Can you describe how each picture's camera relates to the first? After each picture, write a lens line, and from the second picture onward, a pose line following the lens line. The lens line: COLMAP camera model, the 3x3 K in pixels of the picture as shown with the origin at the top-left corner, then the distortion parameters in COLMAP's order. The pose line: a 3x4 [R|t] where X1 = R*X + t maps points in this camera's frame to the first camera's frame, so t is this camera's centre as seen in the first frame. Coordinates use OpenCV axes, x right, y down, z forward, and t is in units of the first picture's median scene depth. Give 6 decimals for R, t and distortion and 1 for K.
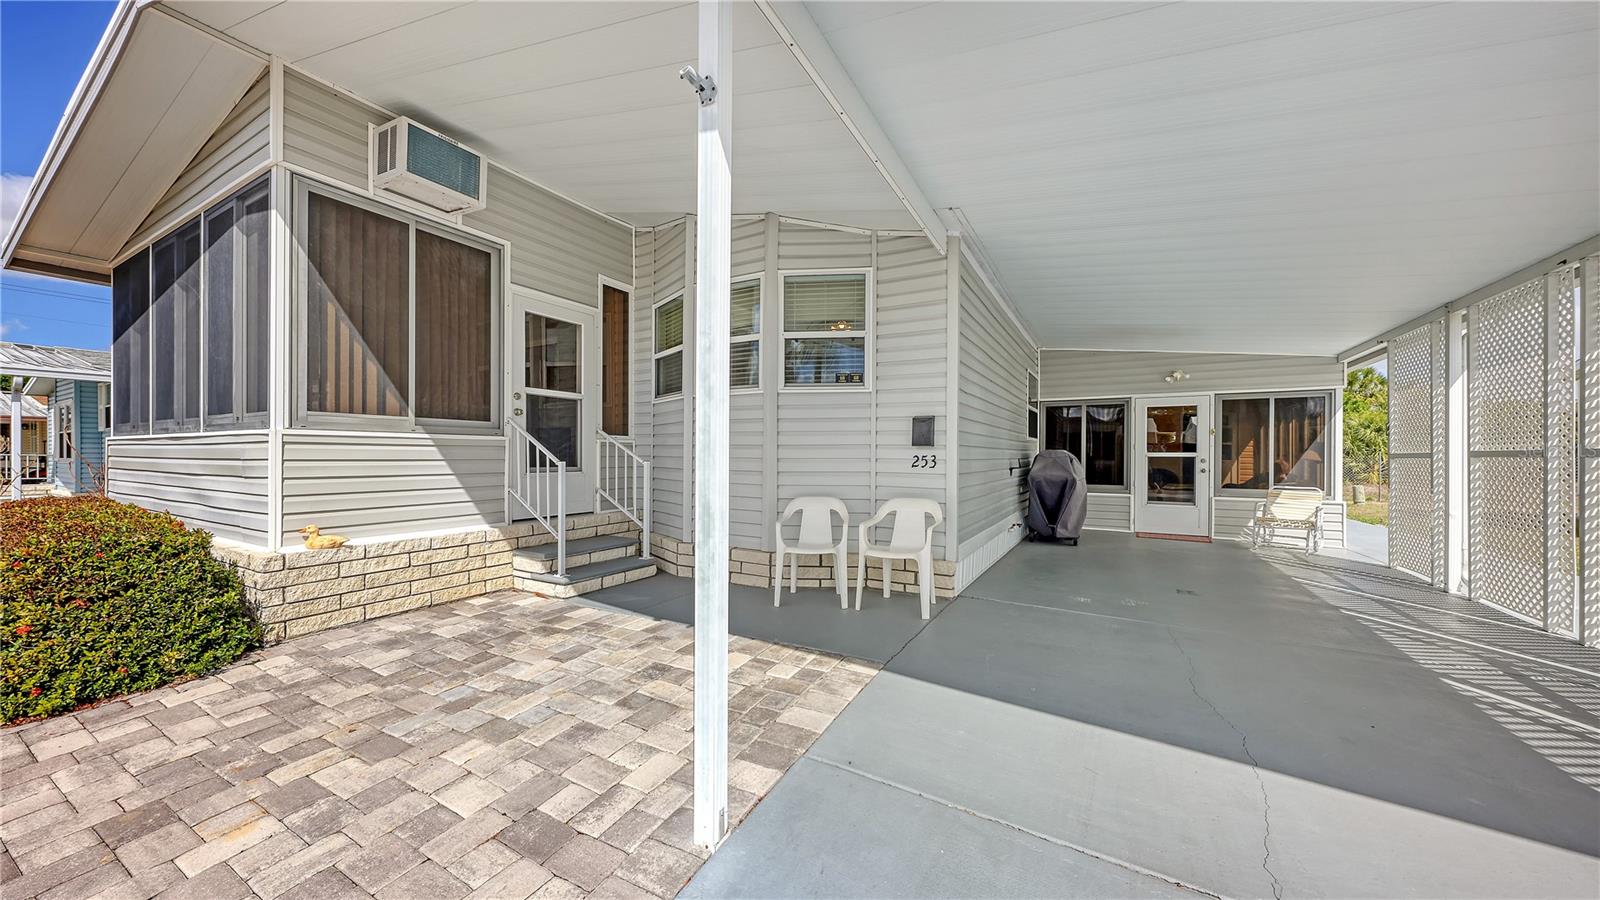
lens RADIAL K [[537.0, 0, 808.8], [0, 537.0, 462.8], [0, 0, 1]] dist [0.005586, -0.001377]
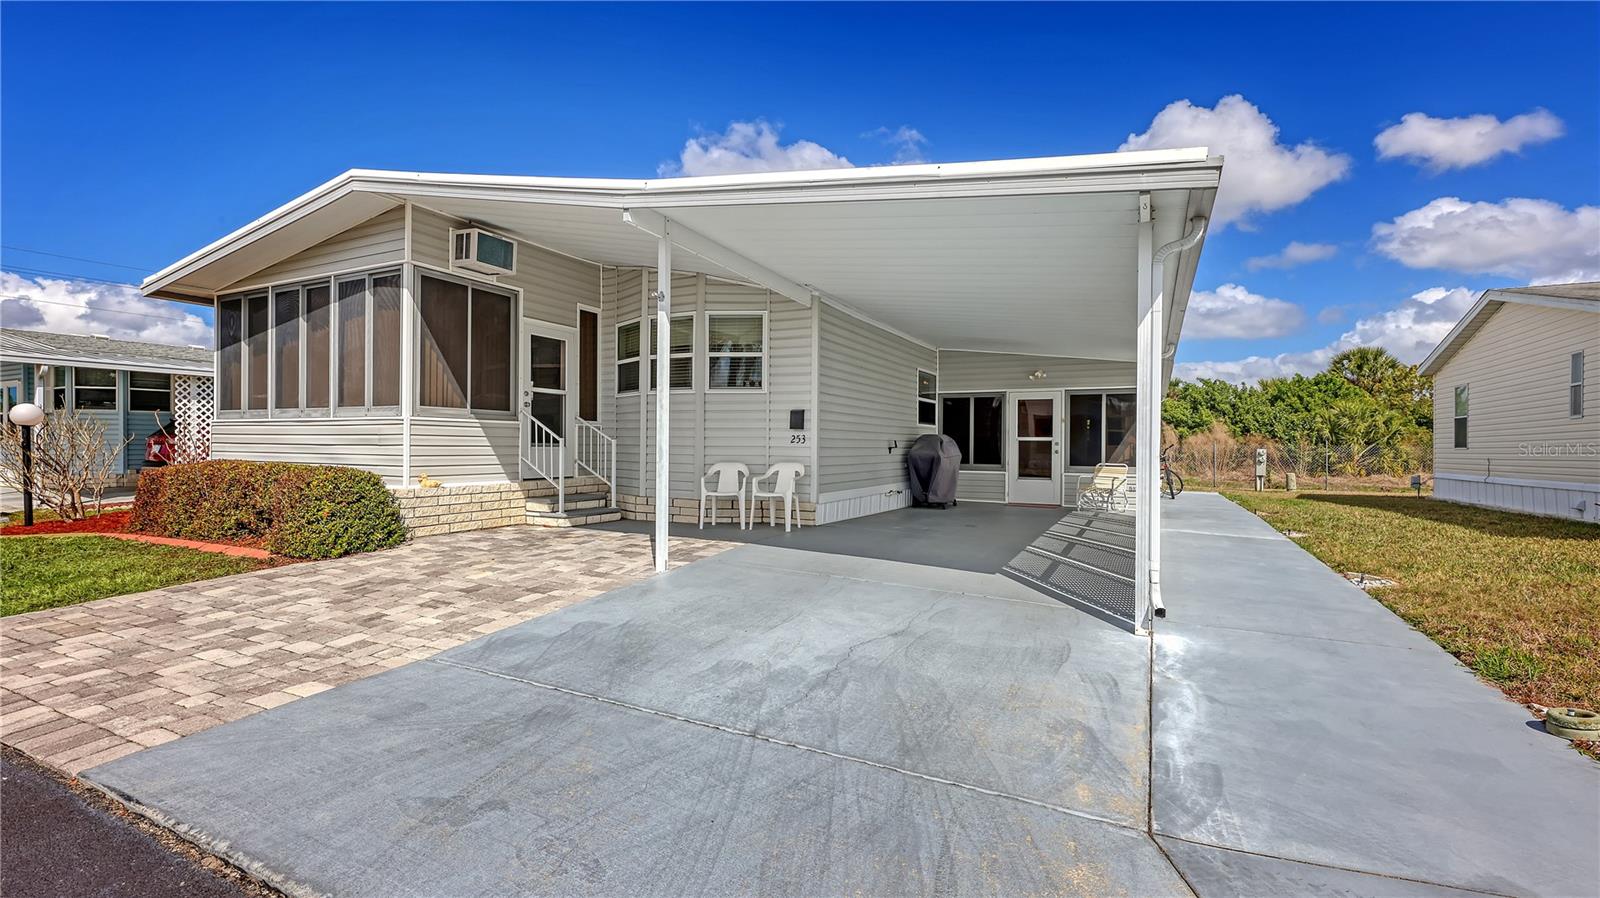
lens RADIAL K [[743.9, 0, 795.2], [0, 743.9, 463.3], [0, 0, 1]] dist [0.000146, 0.000285]
pose [[0.999957, 0.004831, 0.007860, 0.180338], [-0.004882, 0.999966, 0.006574, 0.050425], [-0.007828, -0.006612, 0.999947, -1.080742]]
